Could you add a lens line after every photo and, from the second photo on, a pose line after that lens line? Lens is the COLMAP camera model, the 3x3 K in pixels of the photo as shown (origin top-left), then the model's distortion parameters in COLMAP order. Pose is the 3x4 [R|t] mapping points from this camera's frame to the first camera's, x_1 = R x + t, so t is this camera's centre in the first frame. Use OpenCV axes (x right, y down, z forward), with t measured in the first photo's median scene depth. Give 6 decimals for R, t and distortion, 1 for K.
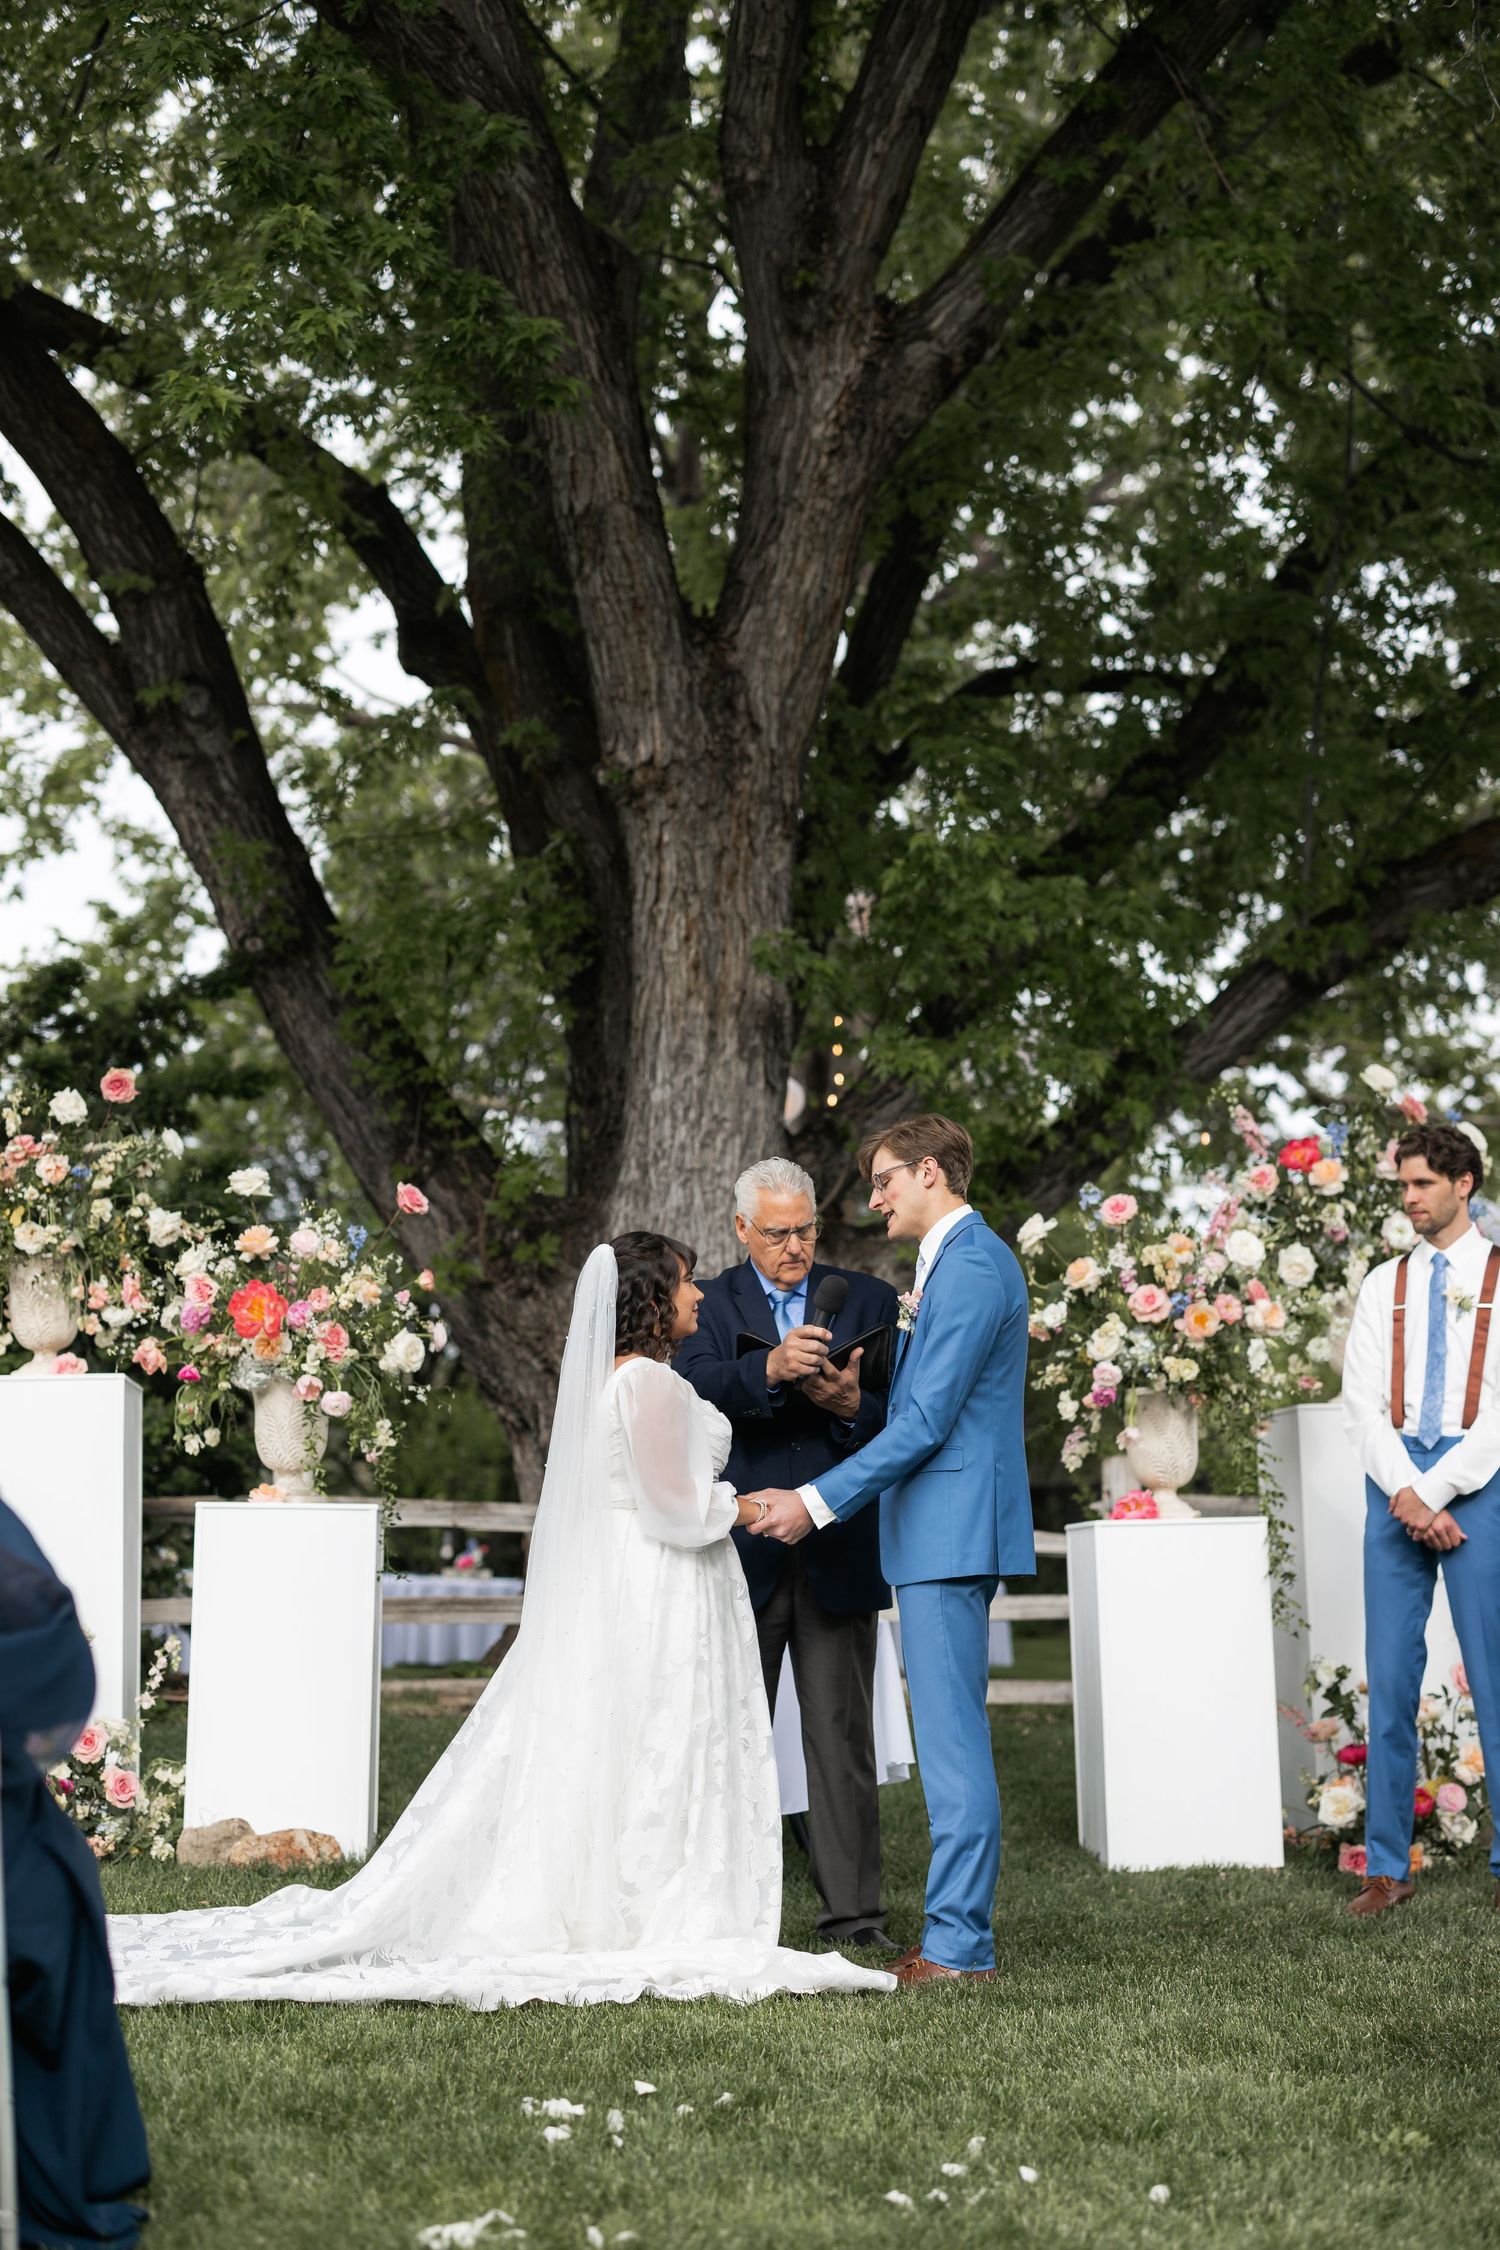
lens RADIAL K [[3174.4, 0, 752.7], [0, 3174.4, 1229.7], [0, 0, 1]] dist [-0.003835, 0.033250]
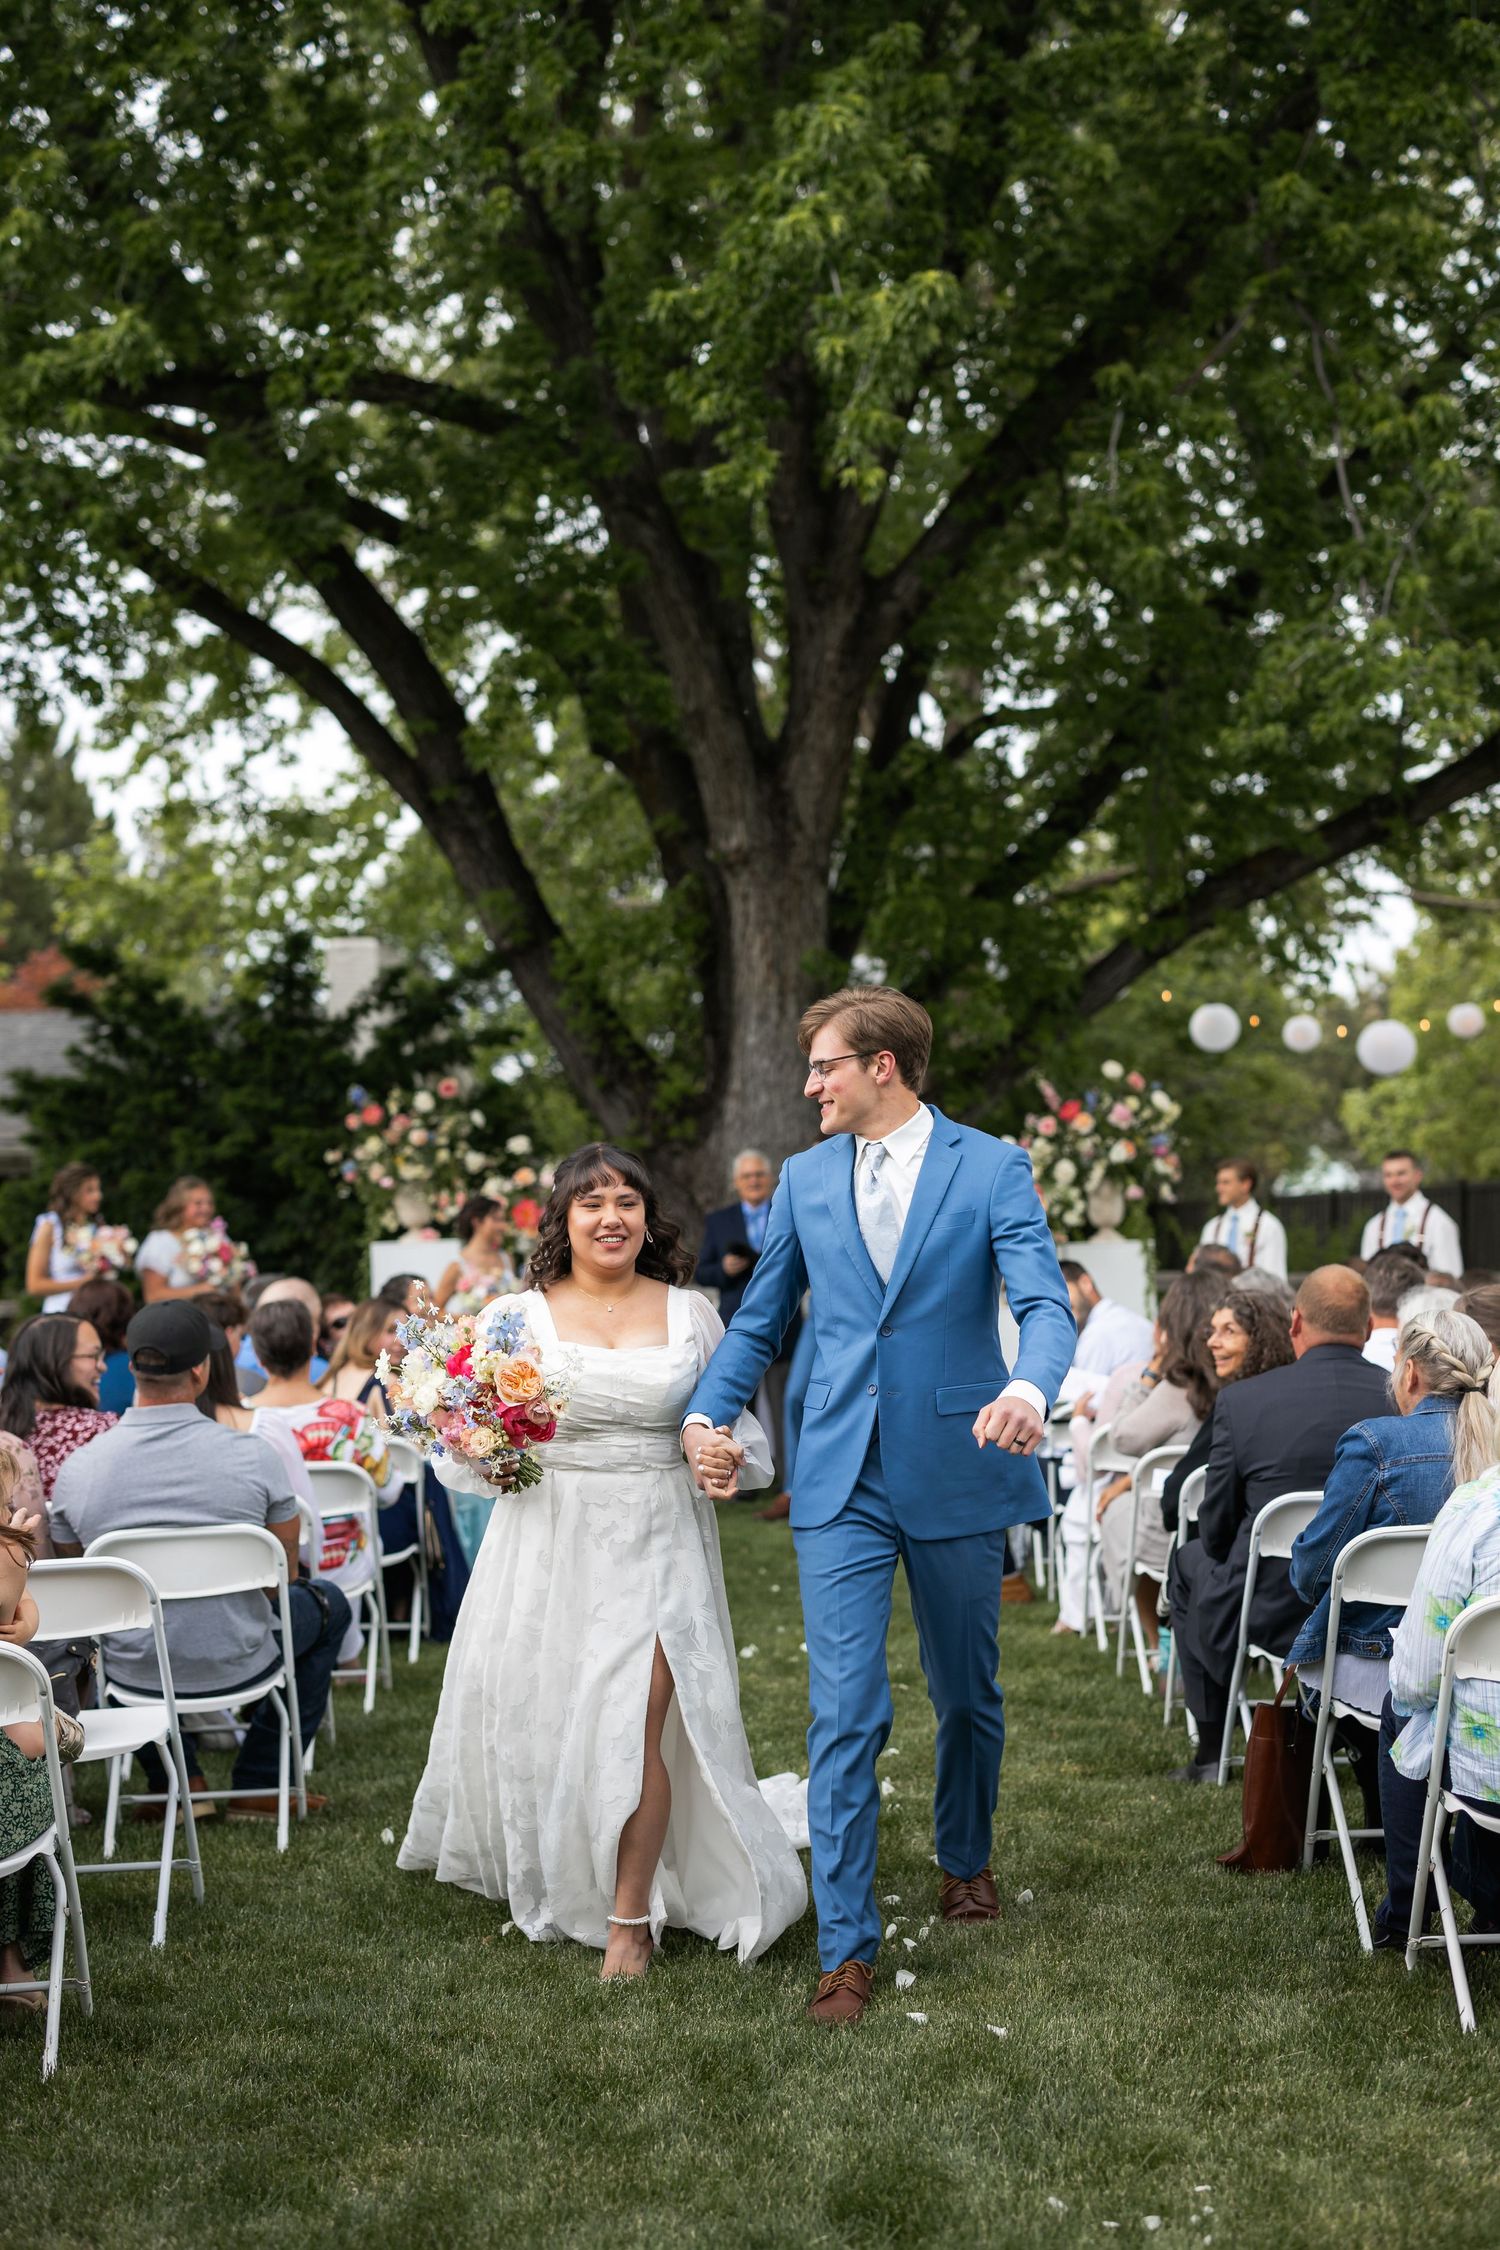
lens RADIAL K [[3229.0, 0, 749.0], [0, 3229.0, 1264.8], [0, 0, 1]] dist [-0.024576, -0.061535]
pose [[0.997357, -0.014967, -0.071096, 0.118183], [0.022751, 0.993674, 0.109978, -0.149256], [0.069000, -0.111305, 0.991388, -0.930920]]
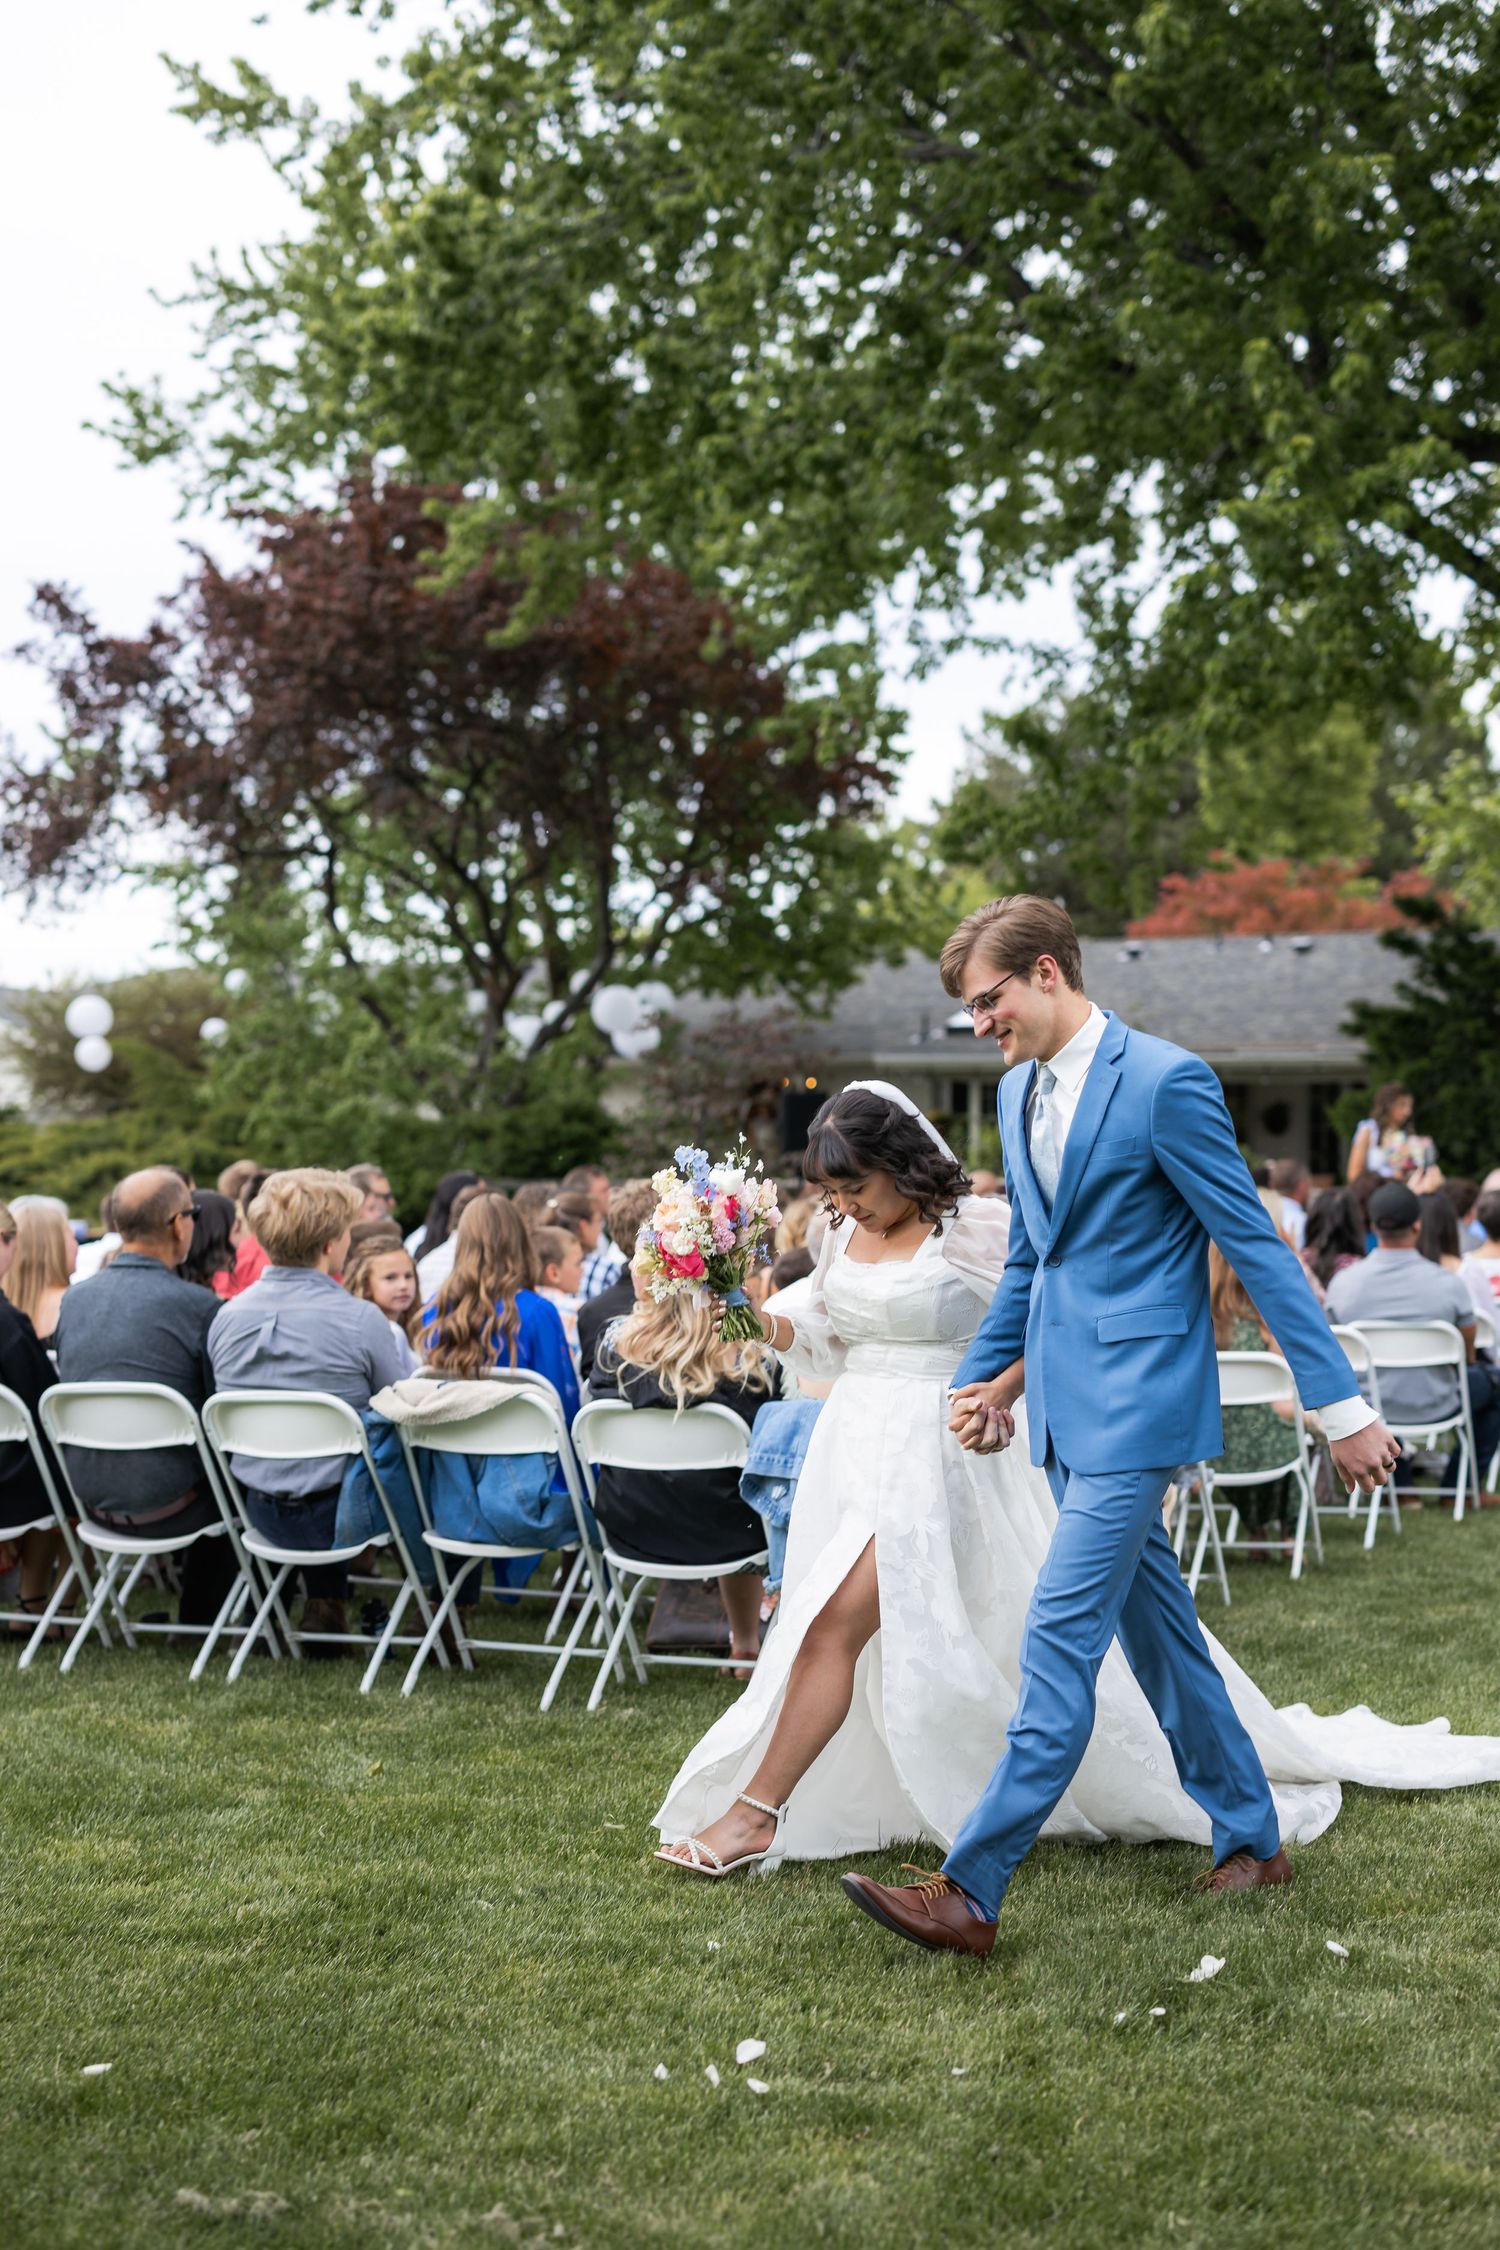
lens RADIAL K [[3229.0, 0, 749.0], [0, 3229.0, 1264.8], [0, 0, 1]] dist [-0.024576, -0.061535]
pose [[0.881358, 0.011153, -0.472318, 0.486700], [0.054526, 0.990640, 0.125140, -0.251860], [0.469293, -0.136046, 0.872500, -1.888279]]
